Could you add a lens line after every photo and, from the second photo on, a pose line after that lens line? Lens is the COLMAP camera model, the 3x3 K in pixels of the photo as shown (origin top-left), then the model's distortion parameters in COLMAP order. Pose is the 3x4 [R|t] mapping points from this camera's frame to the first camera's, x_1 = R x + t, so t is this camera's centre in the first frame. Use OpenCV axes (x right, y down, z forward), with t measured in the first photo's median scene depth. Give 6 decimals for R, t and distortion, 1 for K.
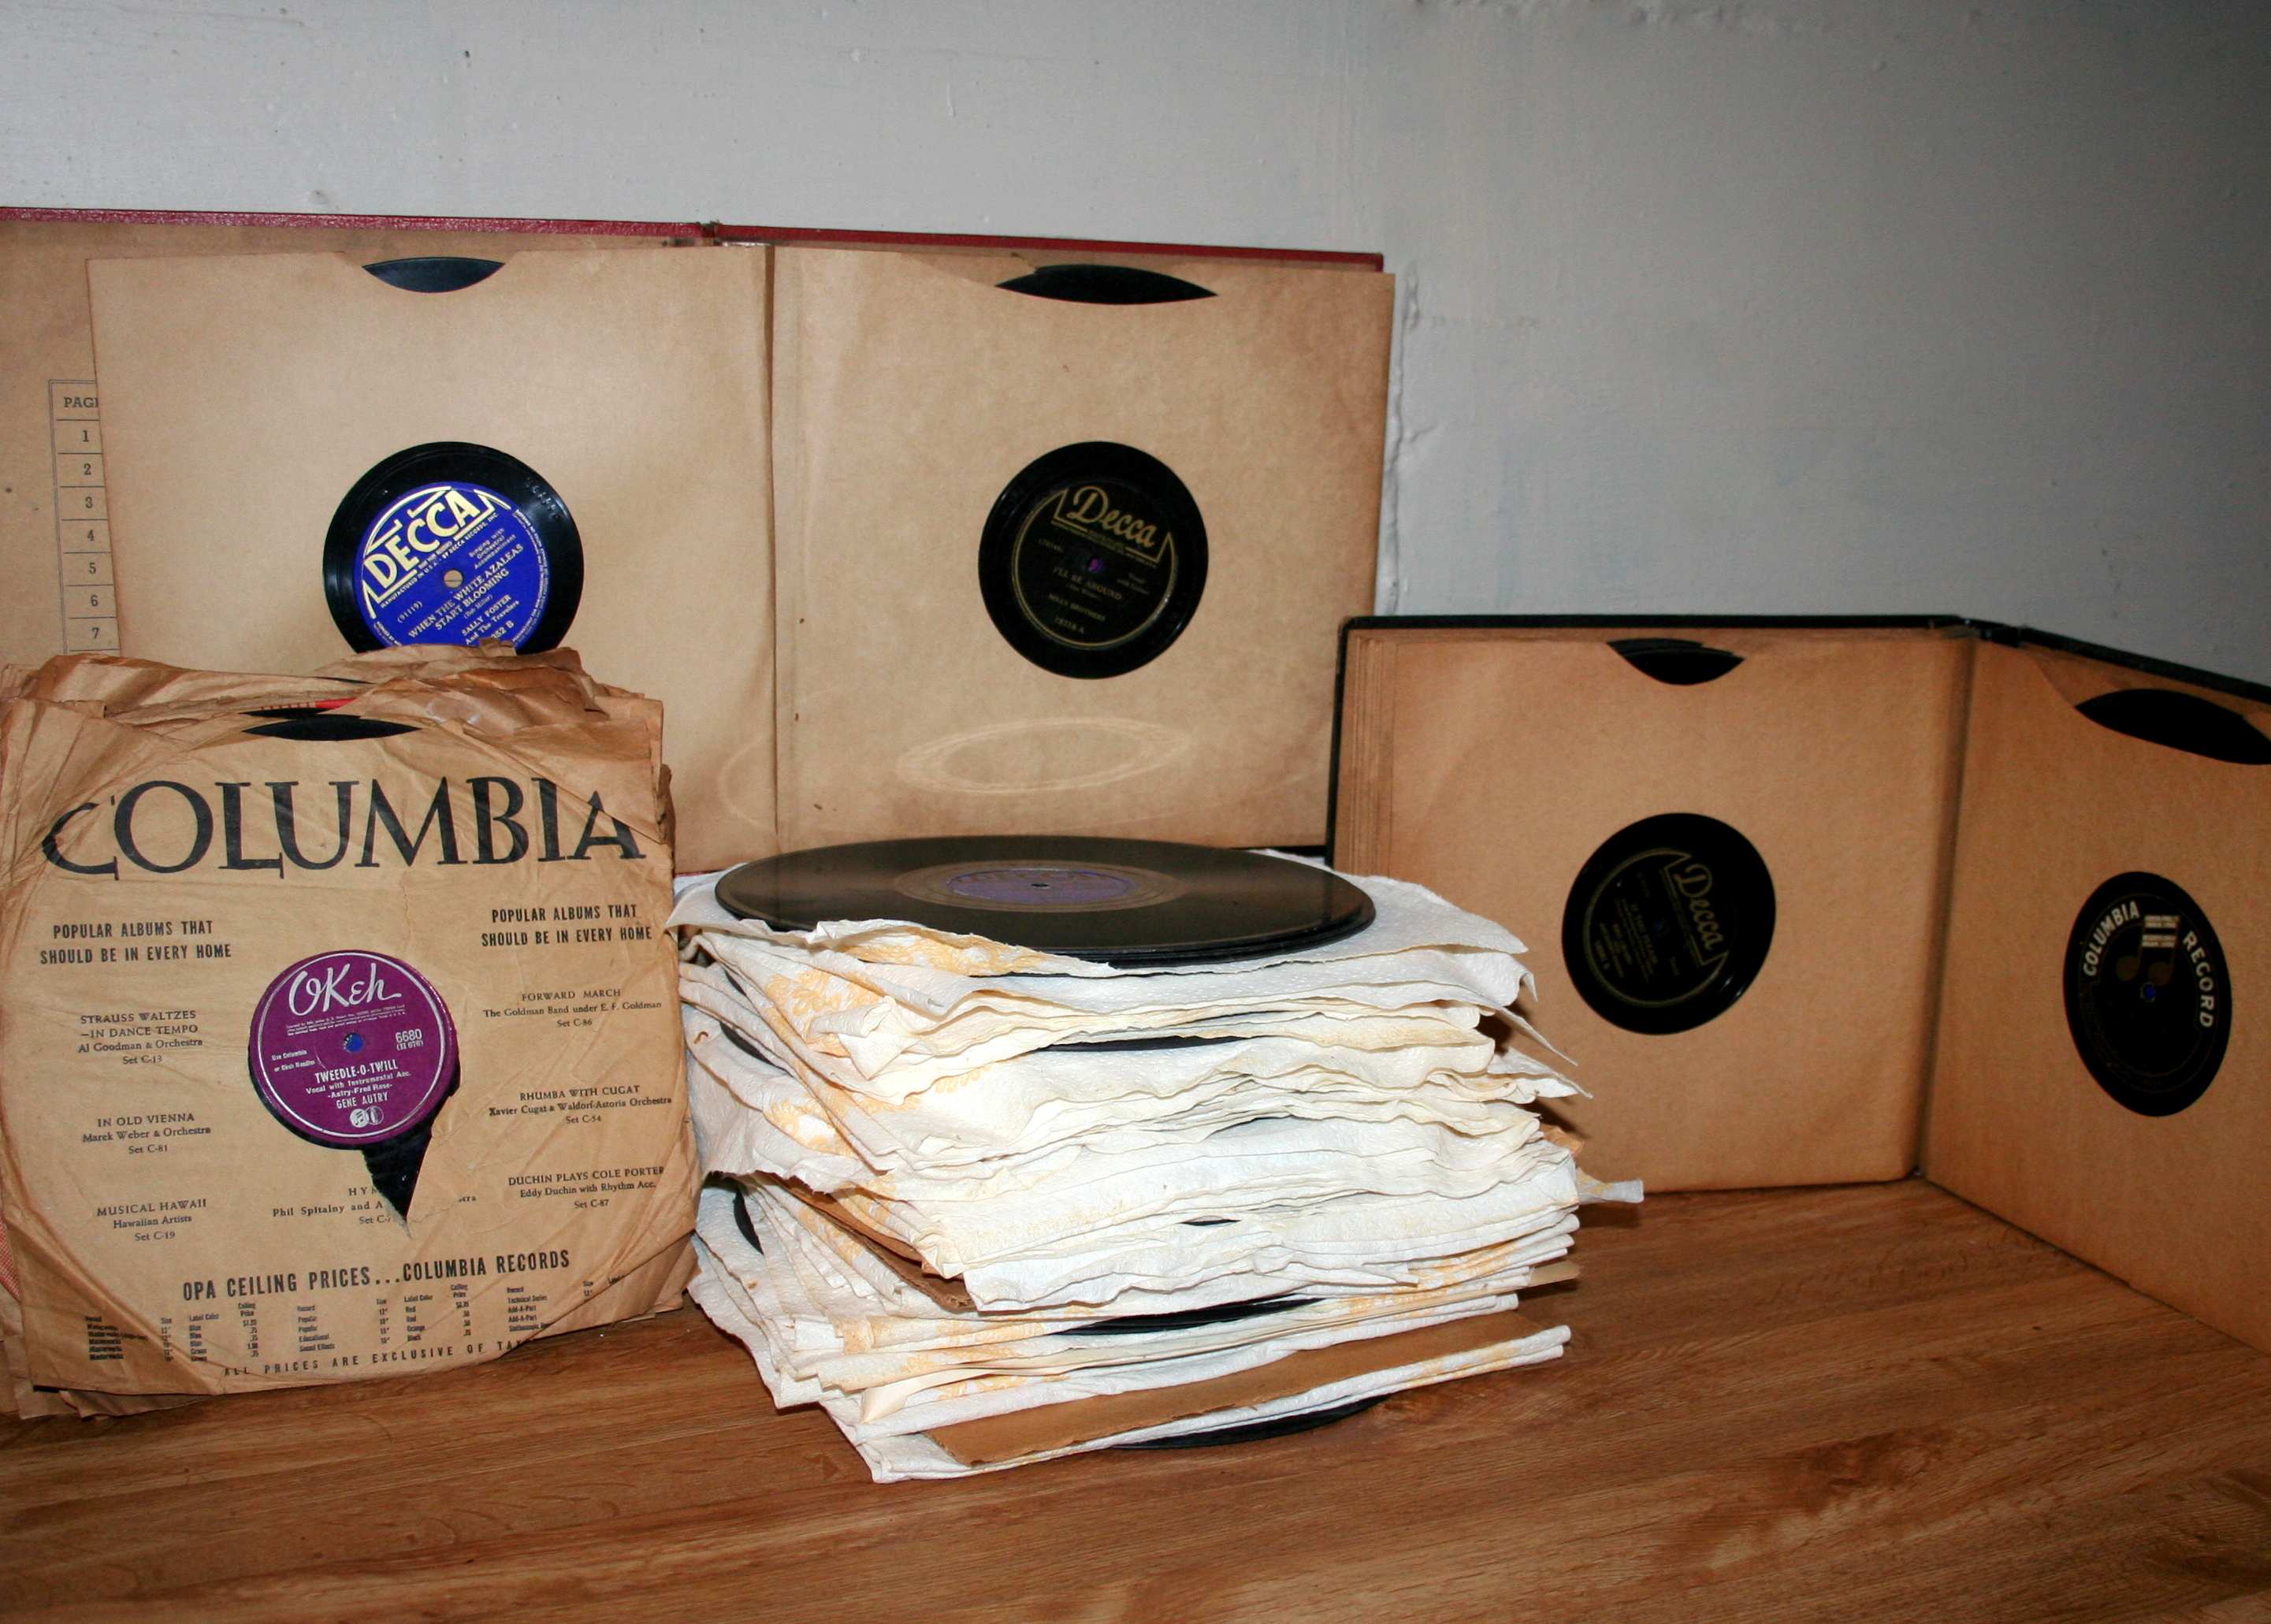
lens RADIAL K [[3738.0, 0, 1136.8], [0, 3738.0, 813.7], [0, 0, 1]] dist [-0.021020, 0.000000]
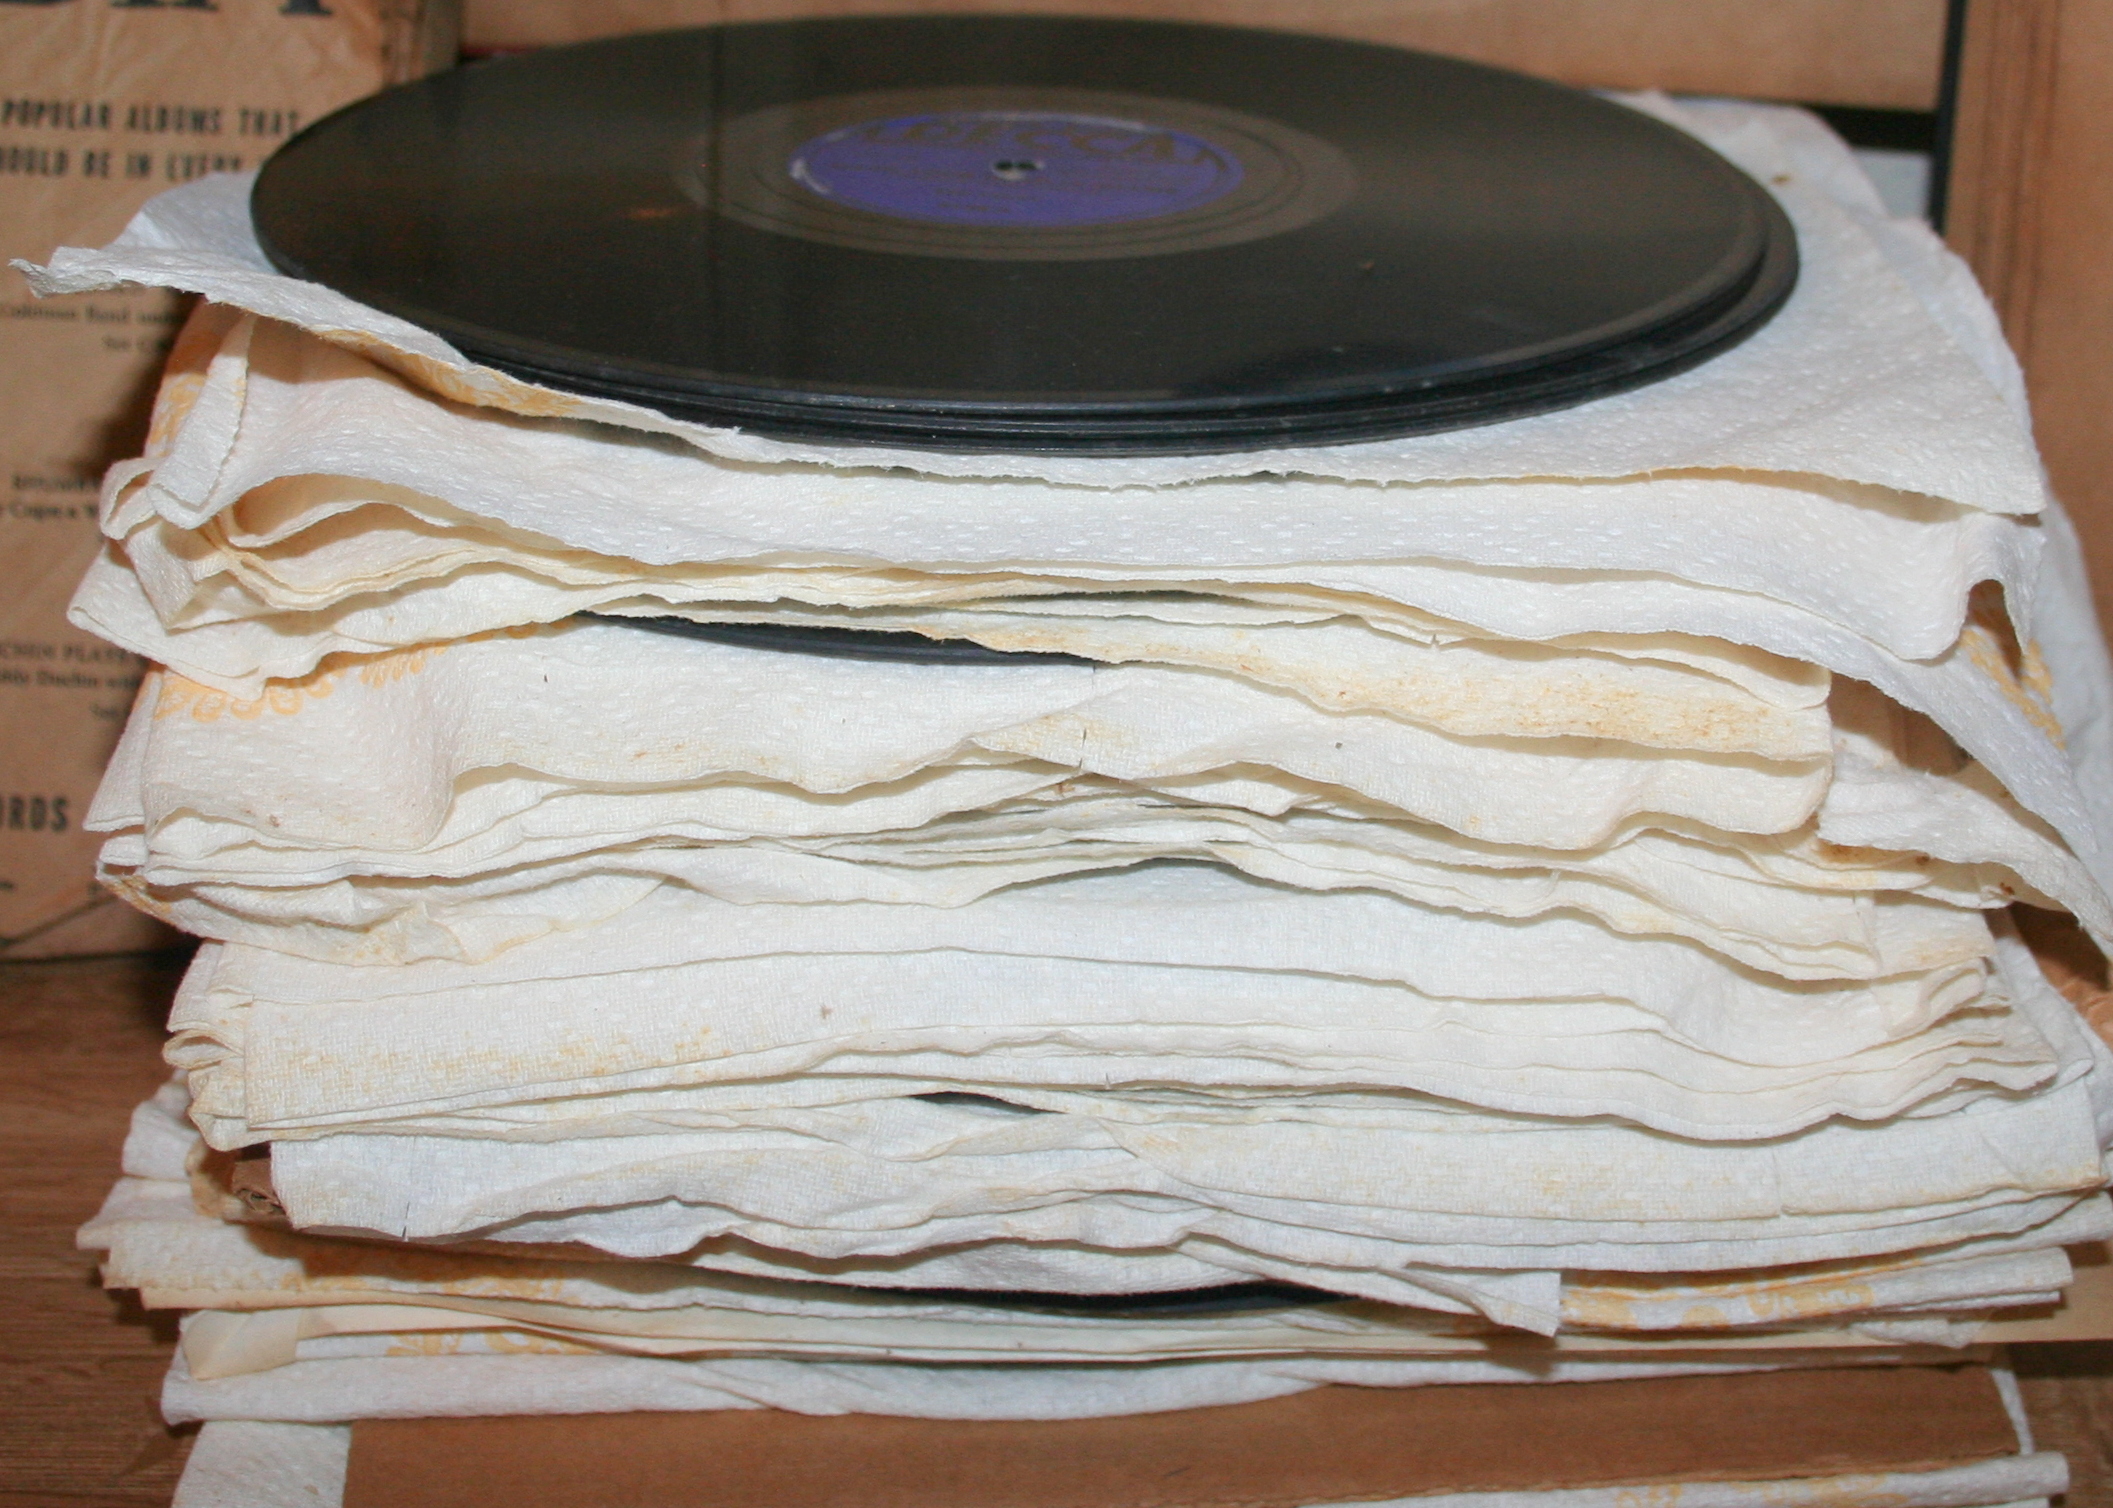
lens RADIAL K [[3478.0, 0, 1057.9], [0, 3478.0, 756.8], [0, 0, 1]] dist [-0.021020, 0.000000]
pose [[0.878118, 0.182159, -0.442410, 0.171617], [-0.067178, 0.962468, 0.262949, -0.020862], [0.473704, -0.201180, 0.857398, 0.661532]]
